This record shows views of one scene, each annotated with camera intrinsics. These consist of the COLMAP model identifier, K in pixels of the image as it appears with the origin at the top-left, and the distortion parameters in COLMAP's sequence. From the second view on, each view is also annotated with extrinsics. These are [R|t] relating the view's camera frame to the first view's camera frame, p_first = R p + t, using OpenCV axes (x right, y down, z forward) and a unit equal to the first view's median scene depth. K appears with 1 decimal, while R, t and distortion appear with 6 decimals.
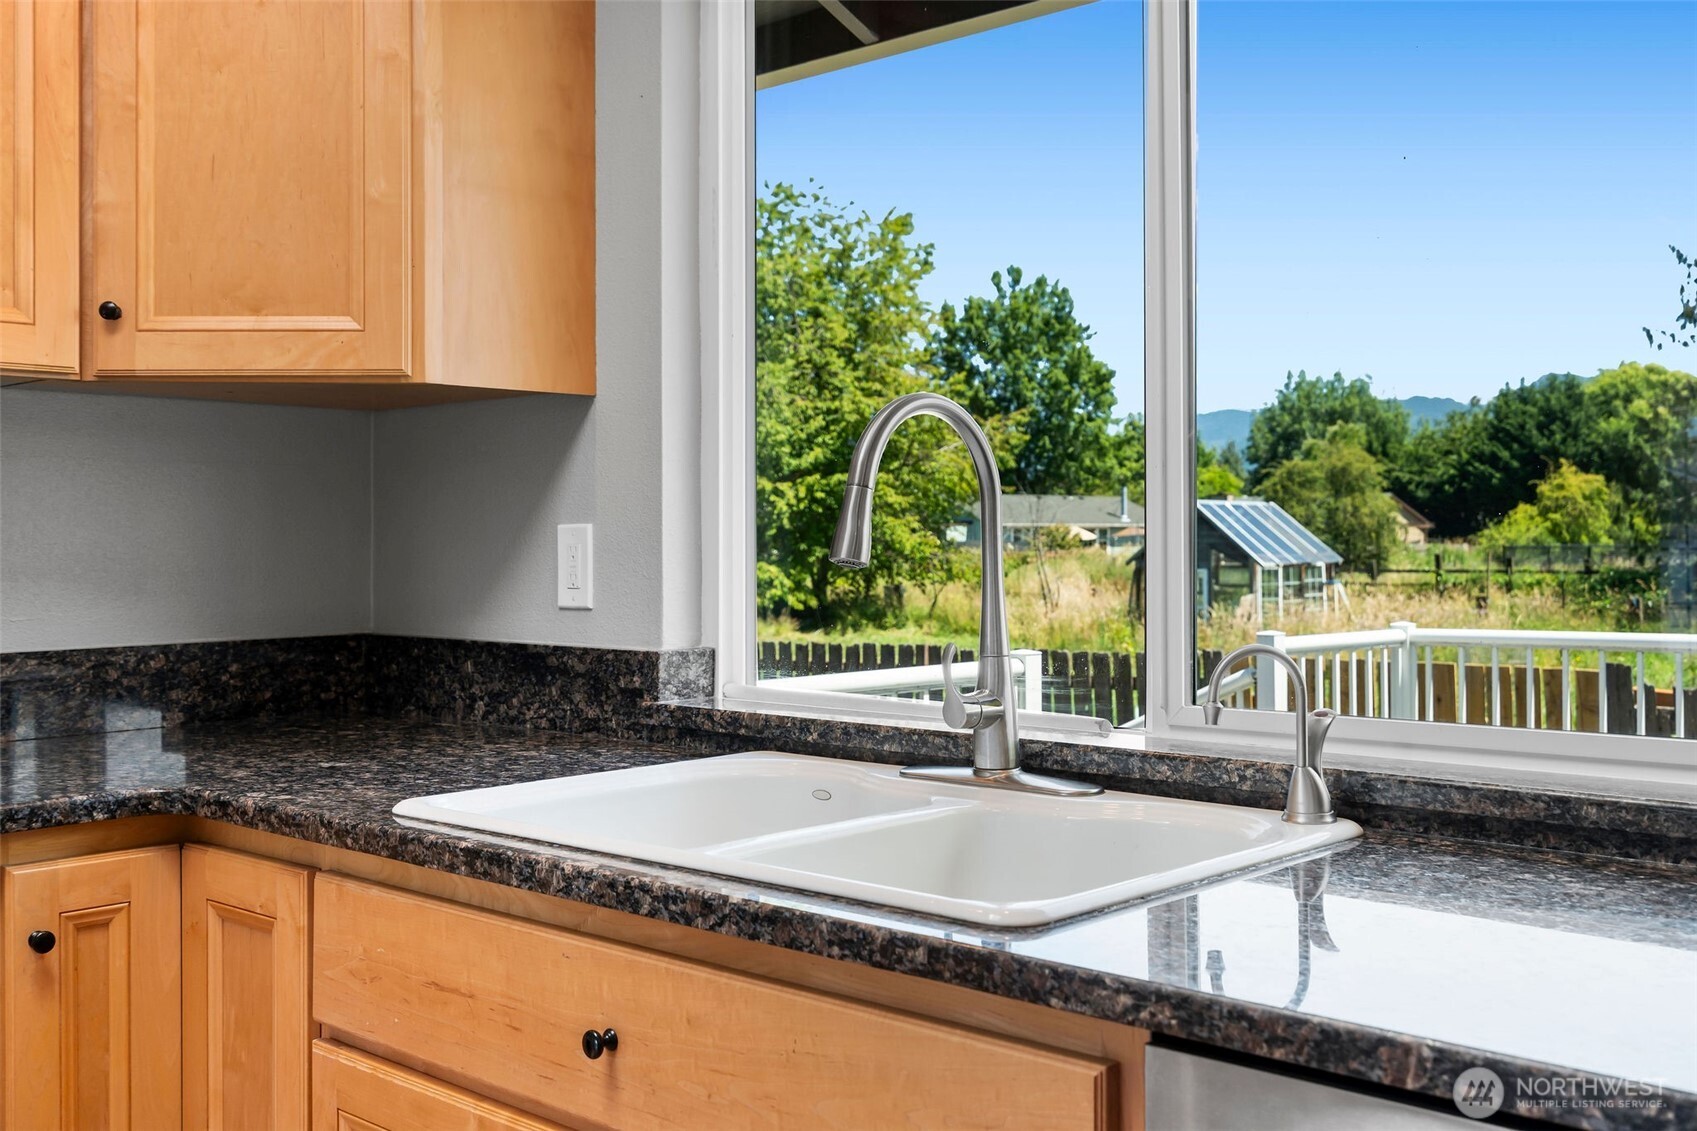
lens RADIAL K [[1683.5, 0, 848.1], [0, 1683.5, 511.4], [0, 0, 1]] dist [-0.001023, 0.000000]
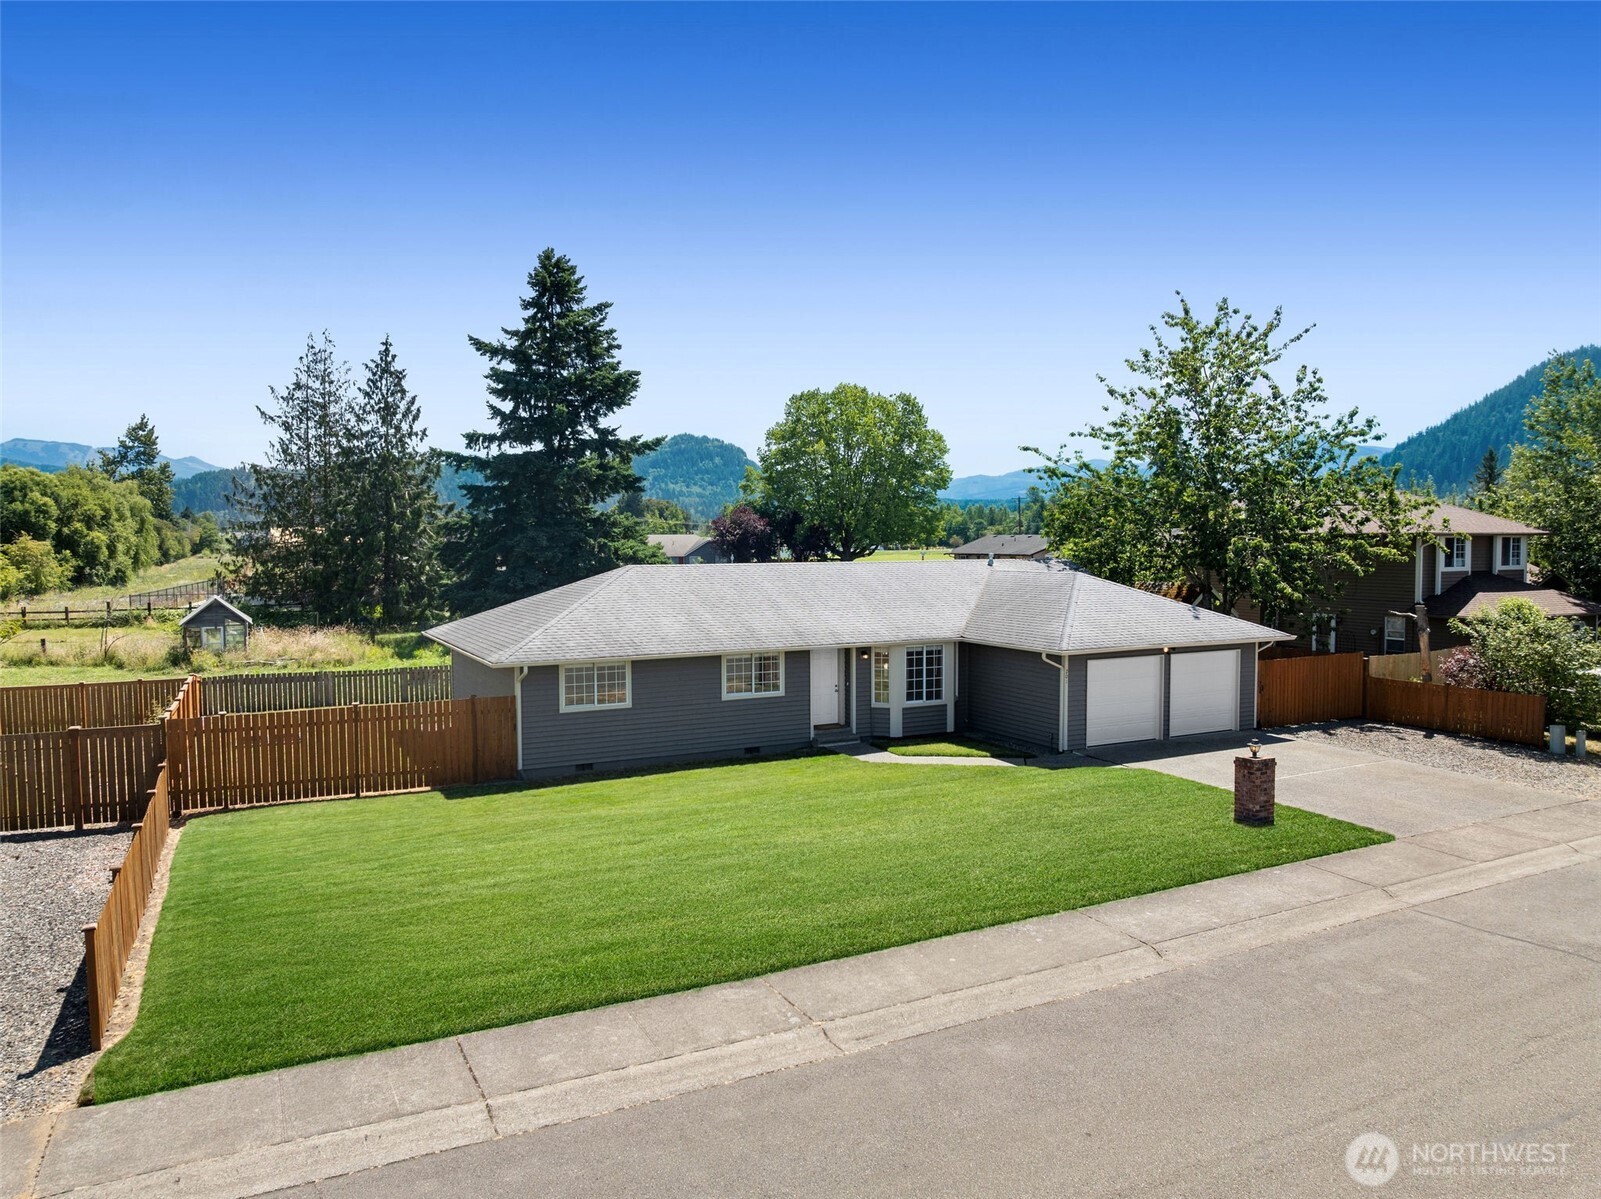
lens RADIAL K [[1122.7, 0, 800.2], [0, 1122.7, 604.2], [0, 0, 1]] dist [-0.027976, -0.006505]
pose [[0.335514, -0.048869, 0.940767, -0.818672], [-0.019270, 0.998089, 0.058719, -0.087038], [-0.941838, -0.037829, 0.333931, -0.254508]]
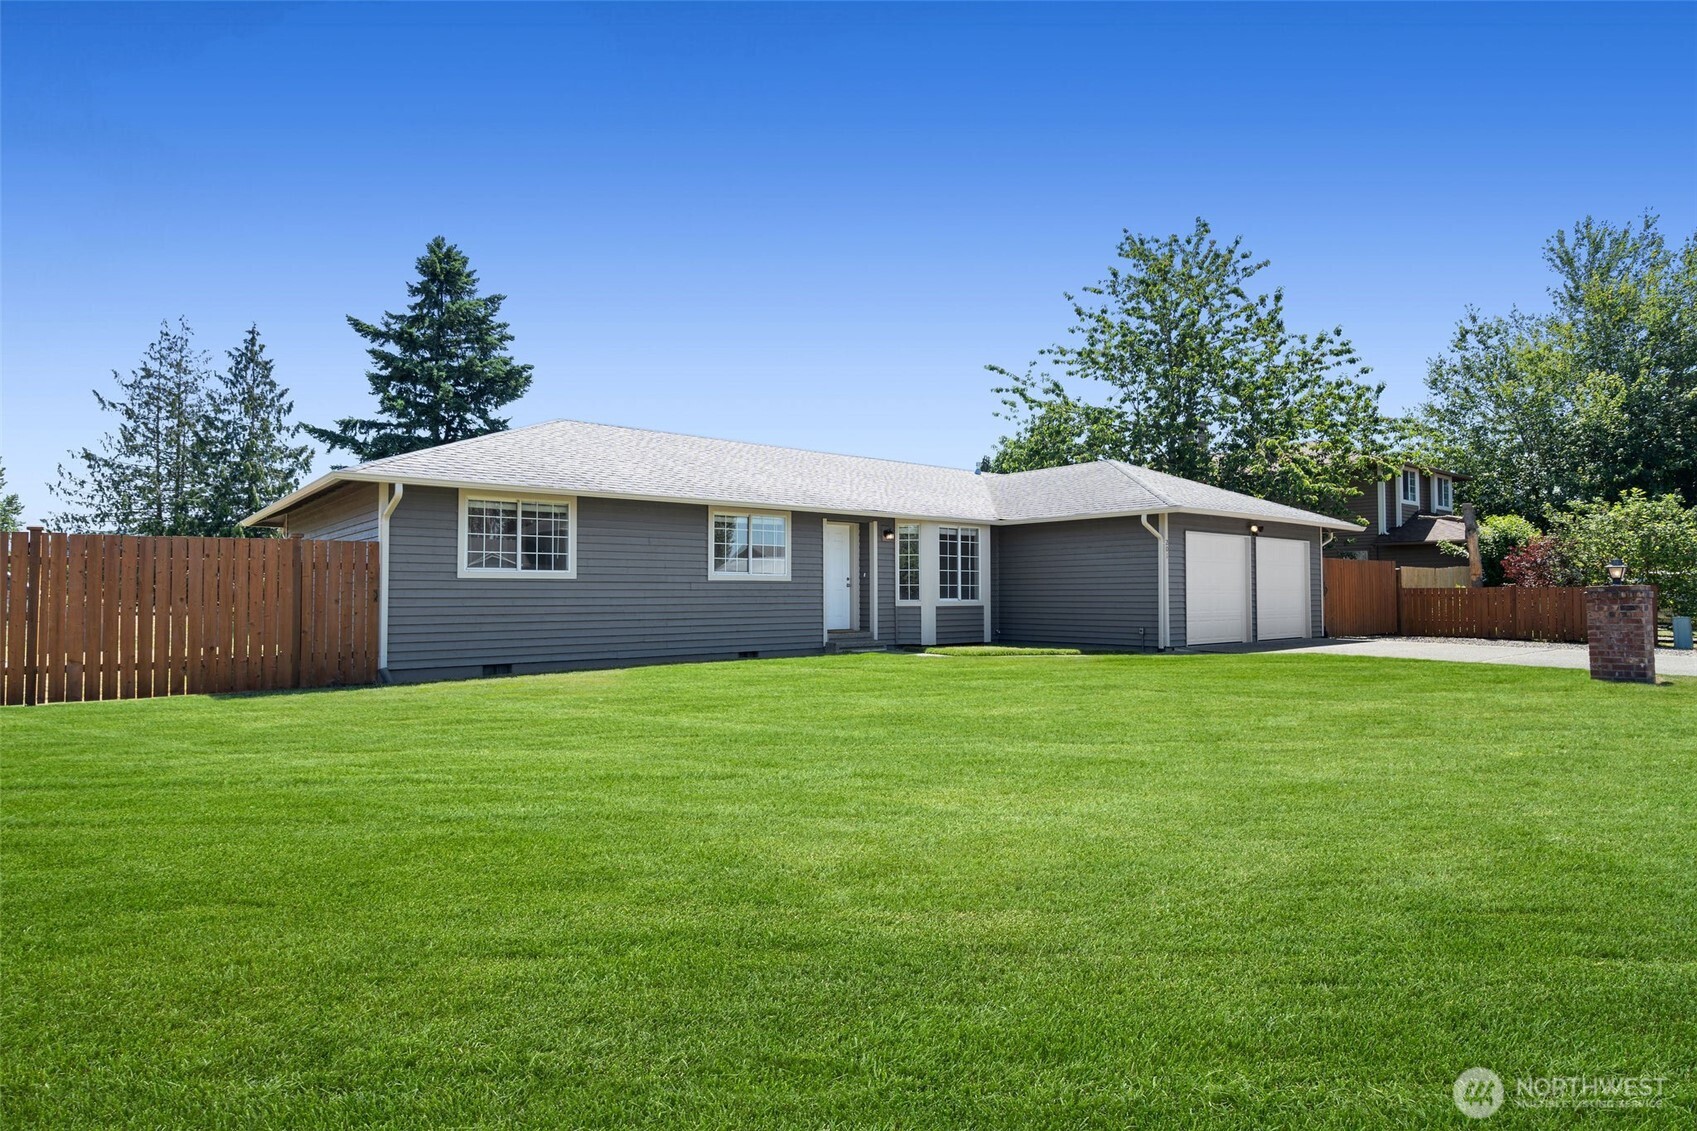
lens RADIAL K [[894.4, 0, 838.1], [0, 894.4, 574.9], [0, 0, 1]] dist [0.007088, 0.000740]
pose [[0.132626, 0.032422, 0.990636, -0.572523], [-0.019871, 0.999351, -0.030046, 0.014325], [-0.990967, -0.015700, 0.133184, -0.096558]]
